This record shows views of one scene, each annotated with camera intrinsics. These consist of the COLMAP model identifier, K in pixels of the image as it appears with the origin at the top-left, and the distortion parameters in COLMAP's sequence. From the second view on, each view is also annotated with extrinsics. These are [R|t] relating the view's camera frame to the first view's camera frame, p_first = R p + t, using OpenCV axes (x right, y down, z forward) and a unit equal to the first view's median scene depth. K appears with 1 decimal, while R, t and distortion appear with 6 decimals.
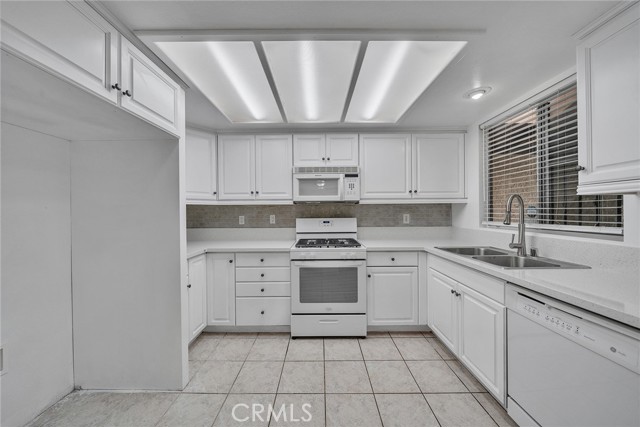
lens RADIAL K [[218.9, 0, 316.6], [0, 218.9, 210.9], [0, 0, 1]] dist [-0.005847, 0.000062]
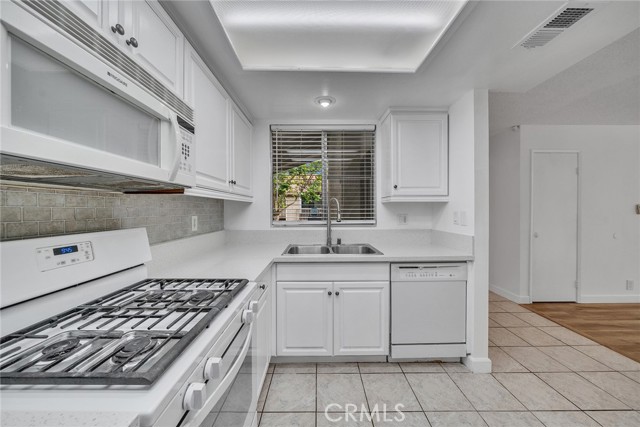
lens RADIAL K [[228.9, 0, 319.8], [0, 228.9, 213.1], [0, 0, 1]] dist [-0.002678, 0.000120]
pose [[-0.021885, -0.008209, 0.999727, -0.298296], [-0.001764, 0.999965, 0.008172, 0.001705], [-0.999759, -0.001585, -0.021899, 0.807441]]
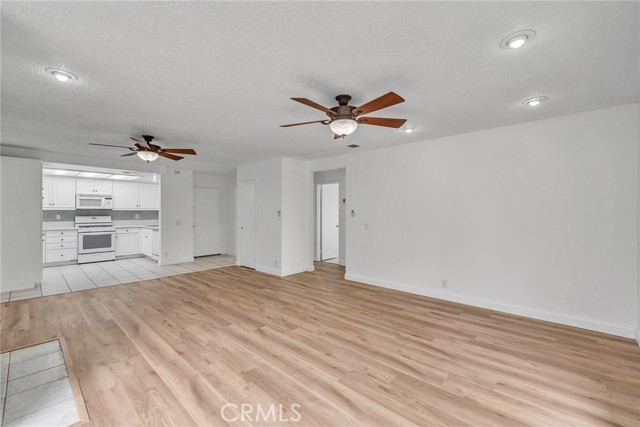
lens RADIAL K [[269.9, 0, 319.7], [0, 269.9, 214.7], [0, 0, 1]] dist [0.000880, -0.000457]
pose [[0.672695, 0.001585, 0.739918, -0.518702], [-0.008740, 0.999945, 0.005803, -0.021735], [-0.739868, -0.010371, 0.672672, -2.968522]]
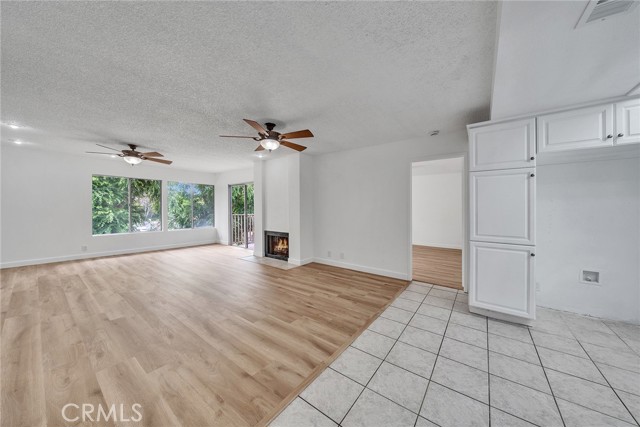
lens RADIAL K [[218.9, 0, 321.7], [0, 218.9, 209.6], [0, 0, 1]] dist [-0.005847, 0.000062]
pose [[-0.592726, 0.002951, -0.805399, 0.919491], [-0.000326, 0.999992, 0.003903, 0.019125], [0.805404, 0.002576, -0.592721, 0.039277]]
